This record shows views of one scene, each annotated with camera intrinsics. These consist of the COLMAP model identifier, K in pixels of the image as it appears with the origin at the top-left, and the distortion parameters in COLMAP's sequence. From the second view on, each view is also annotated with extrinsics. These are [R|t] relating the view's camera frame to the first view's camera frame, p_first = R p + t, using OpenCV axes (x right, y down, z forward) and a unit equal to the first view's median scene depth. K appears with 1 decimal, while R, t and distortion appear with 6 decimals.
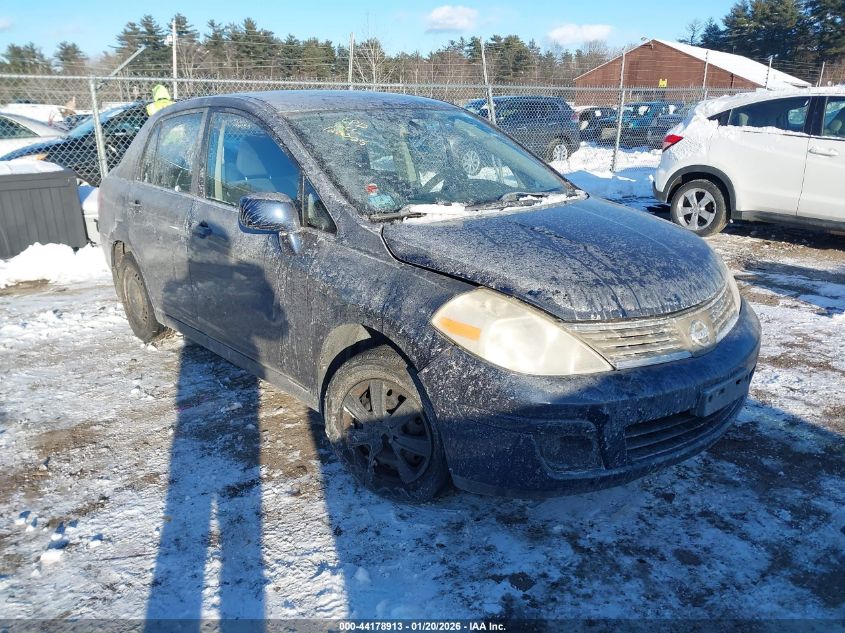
lens RADIAL K [[623.1, 0, 422.8], [0, 623.1, 316.2], [0, 0, 1]] dist [0.004345, 0.001240]
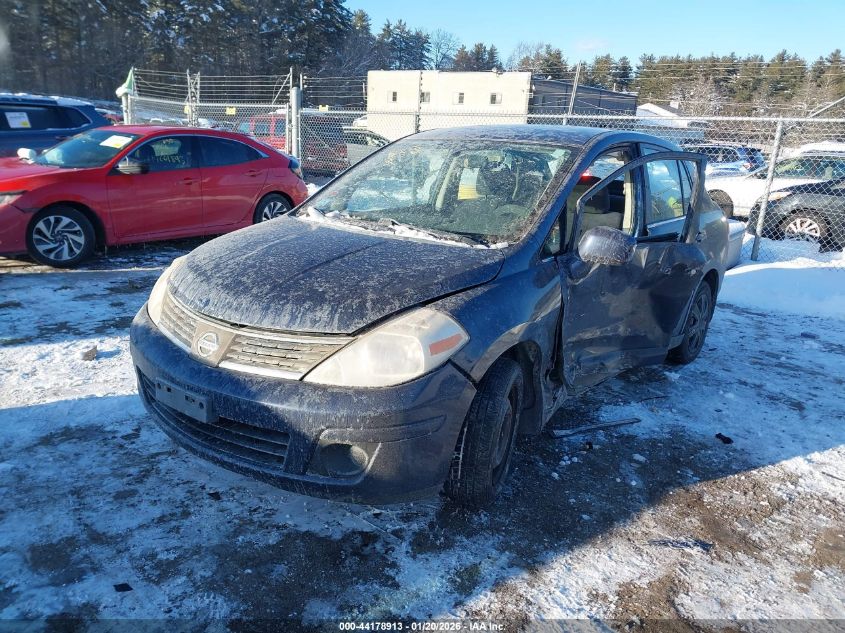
lens RADIAL K [[623.1, 0, 423.0], [0, 623.1, 316.8], [0, 0, 1]] dist [0.004345, 0.001240]
pose [[0.240022, 0.286183, -0.927625, 1.460805], [-0.339934, 0.919836, 0.195822, -0.336134], [0.909304, 0.268330, 0.318065, 0.962061]]
